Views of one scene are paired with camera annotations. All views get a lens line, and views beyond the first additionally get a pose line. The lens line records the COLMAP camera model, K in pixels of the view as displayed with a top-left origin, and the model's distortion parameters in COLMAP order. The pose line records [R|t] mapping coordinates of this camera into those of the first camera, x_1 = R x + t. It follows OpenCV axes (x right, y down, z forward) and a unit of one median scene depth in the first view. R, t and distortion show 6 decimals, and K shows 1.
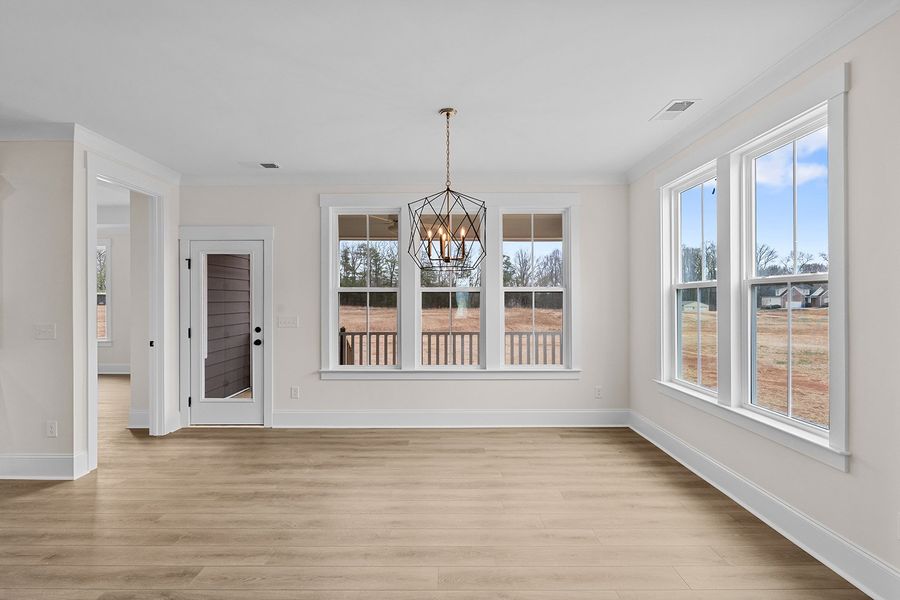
lens RADIAL K [[417.8, 0, 441.2], [0, 417.8, 298.1], [0, 0, 1]] dist [-0.001266, -0.000173]
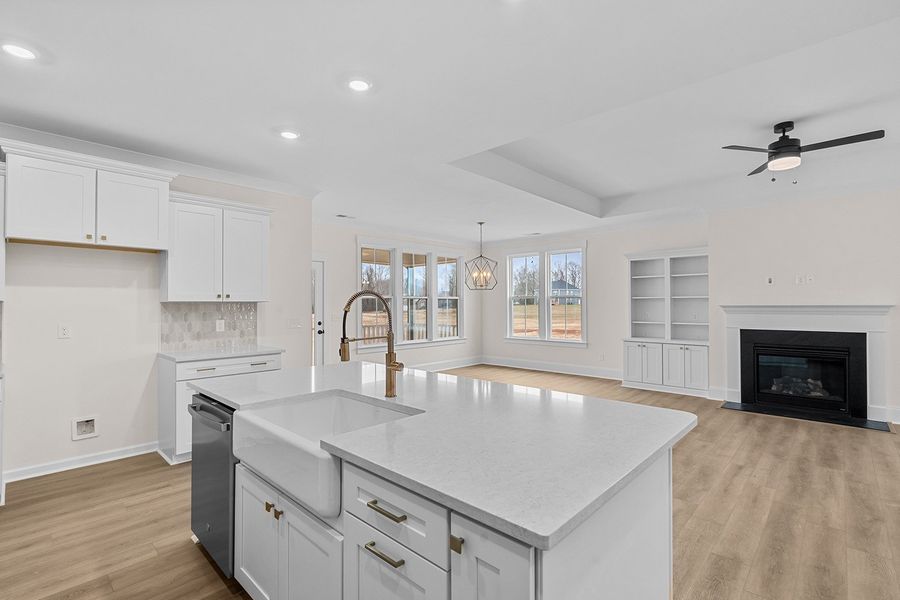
lens RADIAL K [[417.8, 0, 441.2], [0, 417.8, 298.1], [0, 0, 1]] dist [-0.001266, -0.000173]
pose [[0.689703, 0.009786, 0.724026, -1.137520], [-0.001285, 0.999924, -0.012291, 0.005181], [-0.724091, 0.007546, 0.689663, -0.284529]]
